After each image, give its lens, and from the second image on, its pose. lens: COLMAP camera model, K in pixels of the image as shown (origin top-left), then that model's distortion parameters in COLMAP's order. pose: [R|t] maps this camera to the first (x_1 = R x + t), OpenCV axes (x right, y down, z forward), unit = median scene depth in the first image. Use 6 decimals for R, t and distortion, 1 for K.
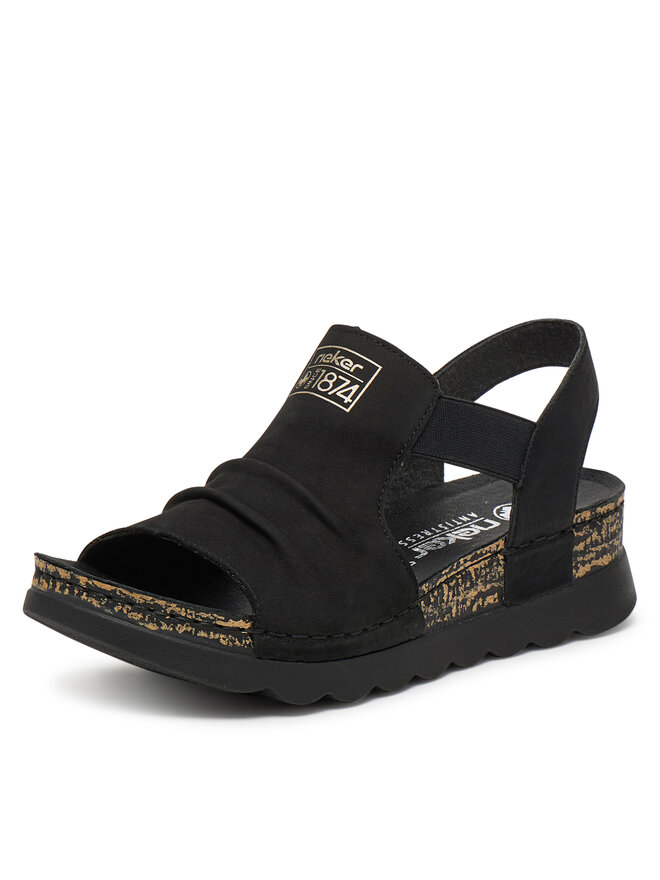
lens RADIAL K [[1605.8, 0, 332.8], [0, 1605.8, 441.2], [0, 0, 1]] dist [-0.625185, 0.000000]
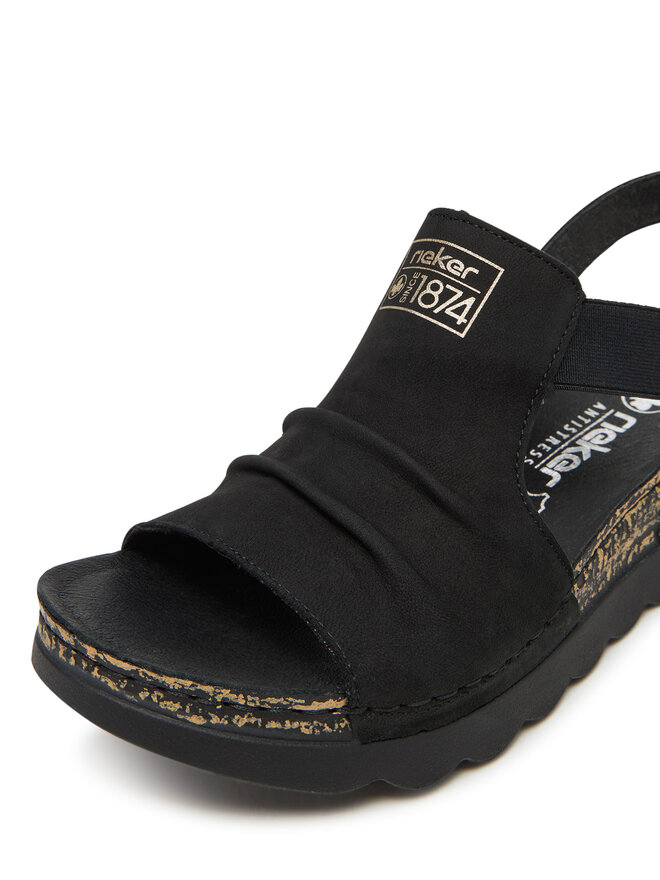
lens RADIAL K [[1134.9, 0, 270.2], [0, 1134.9, 421.6], [0, 0, 1]] dist [-0.227749, 0.000000]
pose [[0.989235, -0.061811, -0.132641, -0.011991], [0.082109, 0.984734, 0.153482, -0.067578], [0.121129, -0.162721, 0.979209, 0.497558]]
